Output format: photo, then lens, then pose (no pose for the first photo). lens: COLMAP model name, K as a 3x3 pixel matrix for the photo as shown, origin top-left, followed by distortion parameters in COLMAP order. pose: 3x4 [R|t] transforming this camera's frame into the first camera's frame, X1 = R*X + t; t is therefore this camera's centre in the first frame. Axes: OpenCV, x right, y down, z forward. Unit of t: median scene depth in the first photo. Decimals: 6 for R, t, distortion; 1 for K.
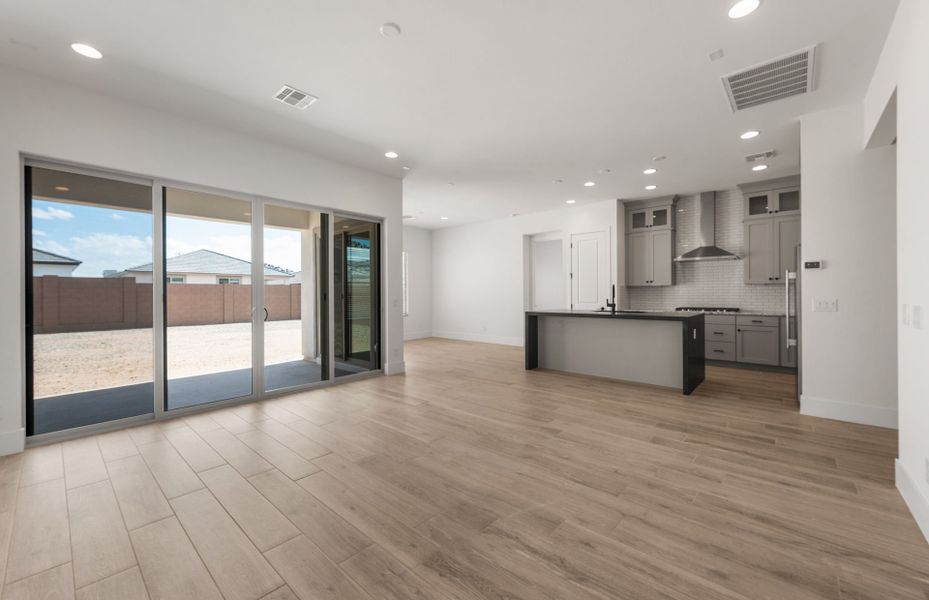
lens RADIAL K [[373.2, 0, 459.3], [0, 373.2, 293.1], [0, 0, 1]] dist [0.002434, 0.000111]
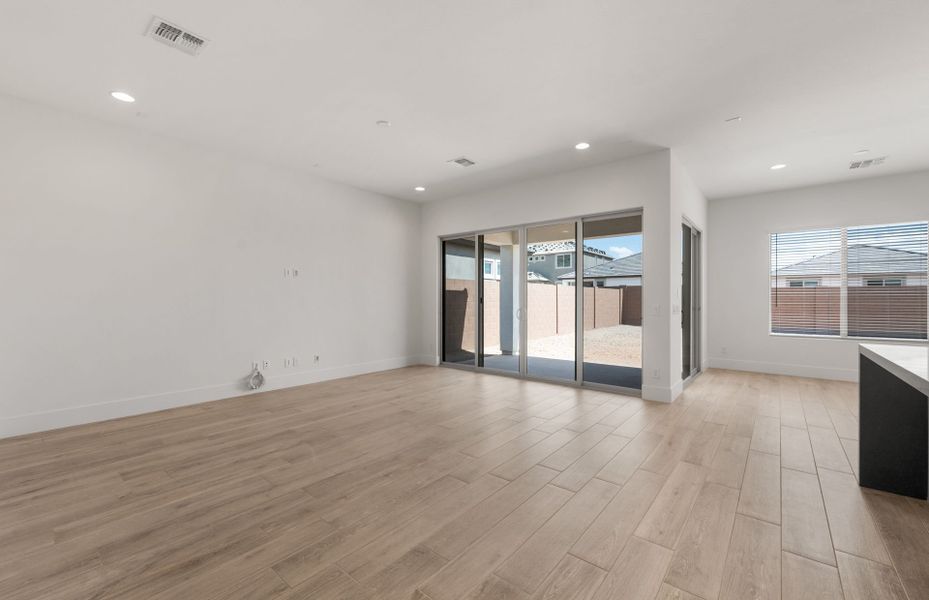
lens RADIAL K [[373.2, 0, 467.1], [0, 373.2, 302.9], [0, 0, 1]] dist [0.002434, 0.000111]
pose [[0.048299, 0.014819, -0.998723, 0.725182], [0.000415, 0.999890, 0.014856, -0.004338], [0.998833, -0.001132, 0.048287, 0.681348]]
